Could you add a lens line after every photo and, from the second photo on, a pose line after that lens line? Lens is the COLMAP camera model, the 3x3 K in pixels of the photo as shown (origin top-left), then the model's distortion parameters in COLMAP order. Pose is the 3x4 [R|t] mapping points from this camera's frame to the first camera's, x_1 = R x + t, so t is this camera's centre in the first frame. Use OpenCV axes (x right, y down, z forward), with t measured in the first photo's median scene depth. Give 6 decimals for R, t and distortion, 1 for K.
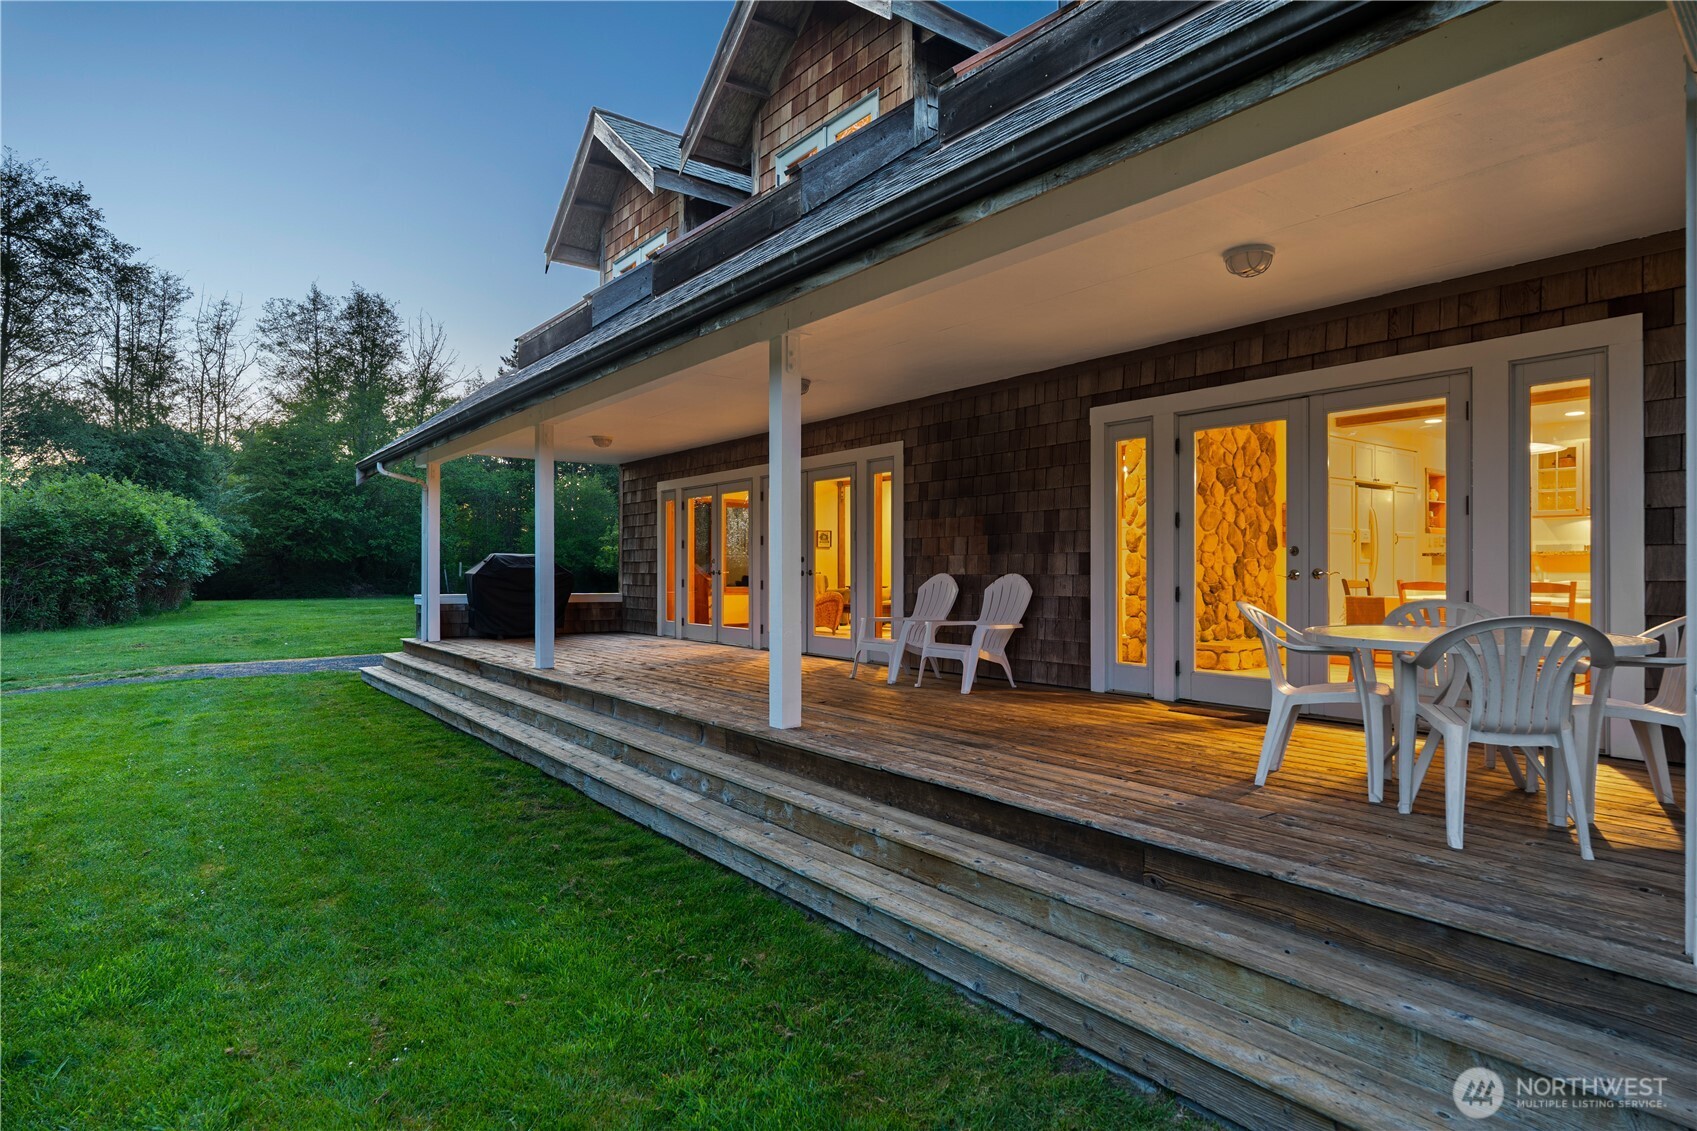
lens RADIAL K [[959.0, 0, 847.9], [0, 959.0, 570.3], [0, 0, 1]] dist [-0.002198, -0.001353]
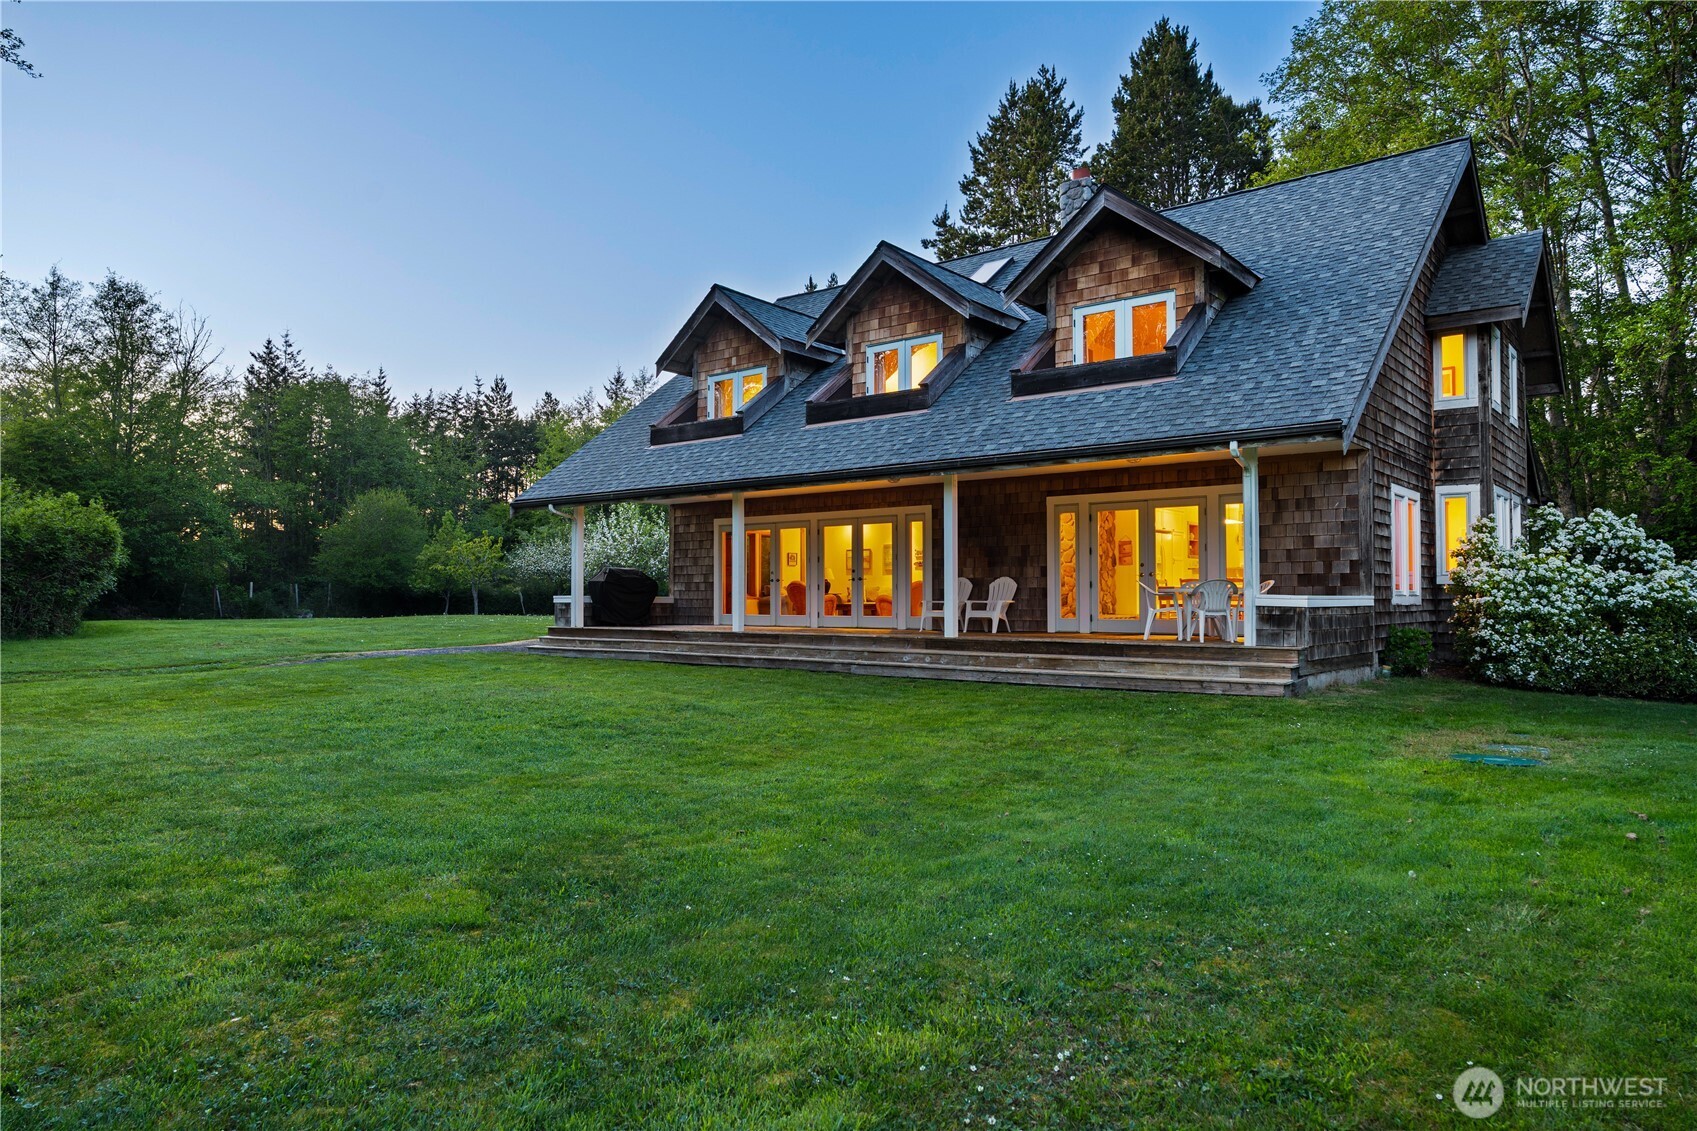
lens RADIAL K [[1099.3, 0, 855.6], [0, 1099.3, 567.8], [0, 0, 1]] dist [0.000037, -0.000303]
pose [[0.967402, 0.005551, 0.253186, -0.204025], [0.001233, 0.999645, -0.026628, 0.013119], [-0.253244, 0.026072, 0.967051, -0.326132]]
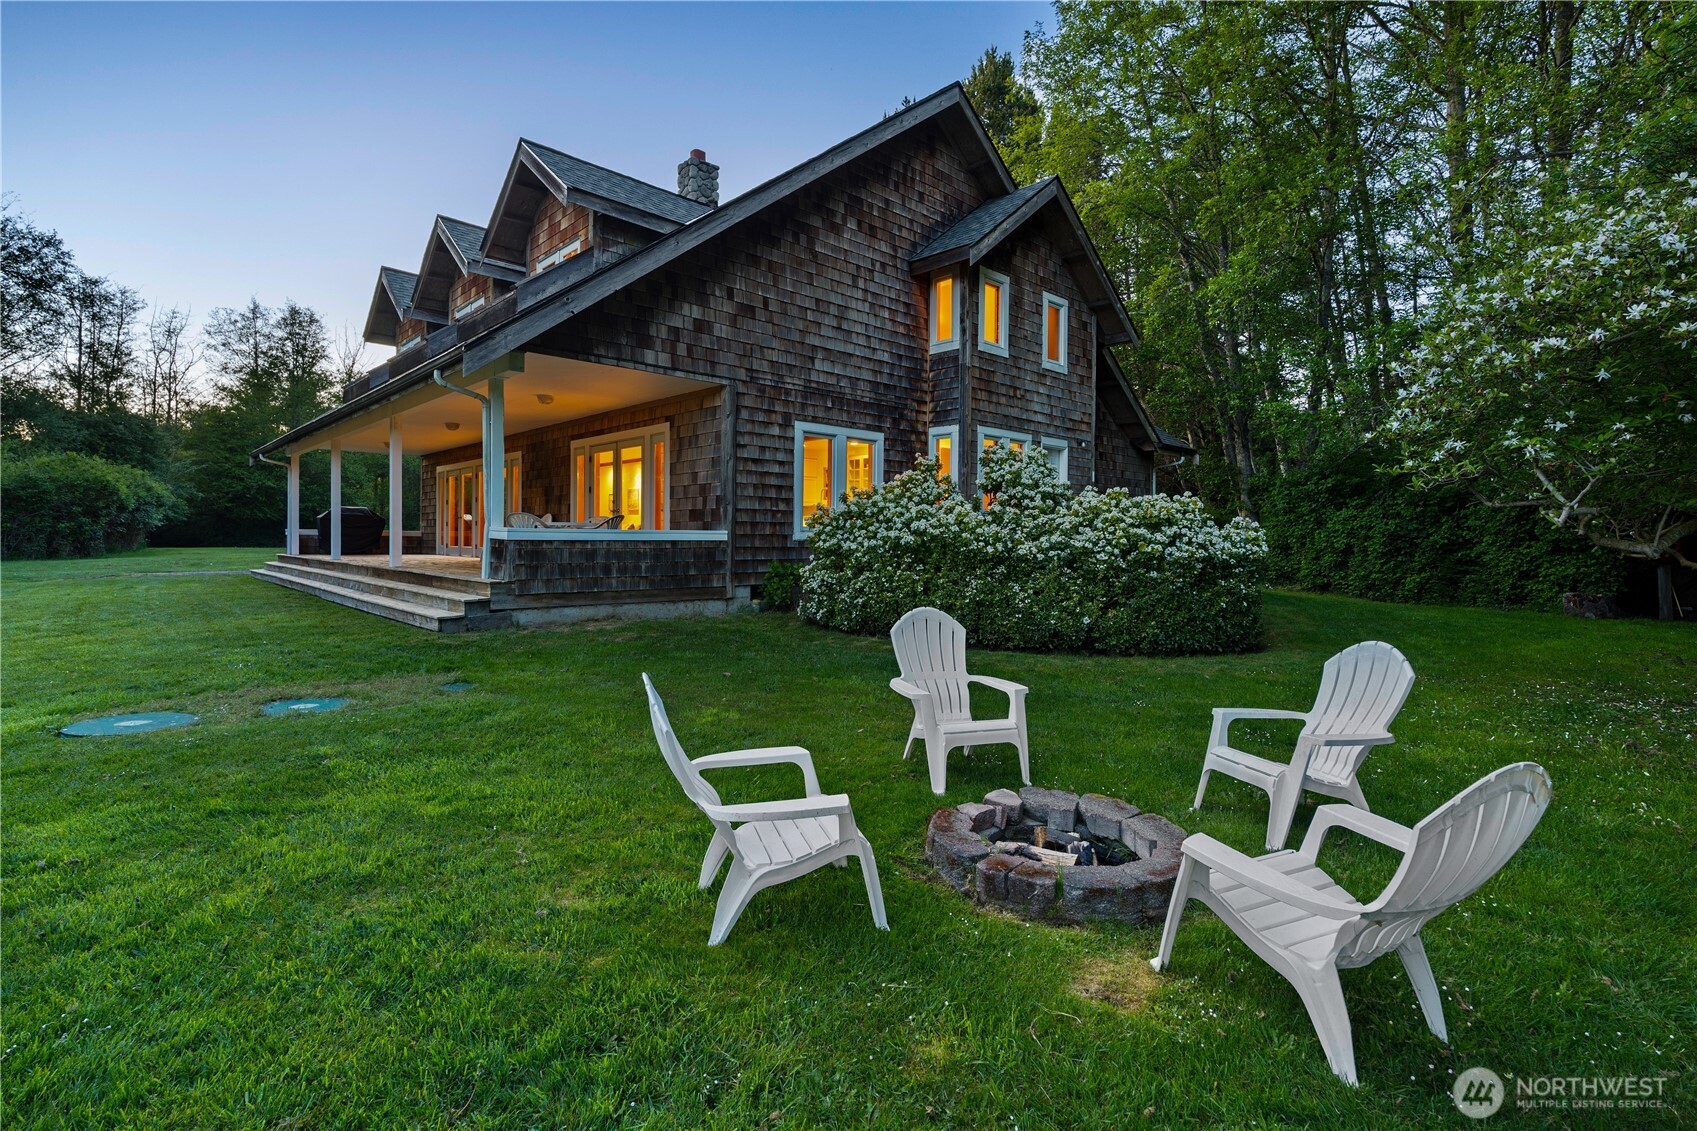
lens RADIAL K [[806.2, 0, 848.5], [0, 806.2, 543.4], [0, 0, 1]] dist [-0.004952, 0.000338]
pose [[0.993036, 0.005899, 0.117661, 0.186411], [-0.006862, 0.999946, 0.007781, 0.015546], [-0.117609, -0.008534, 0.993023, -0.272181]]
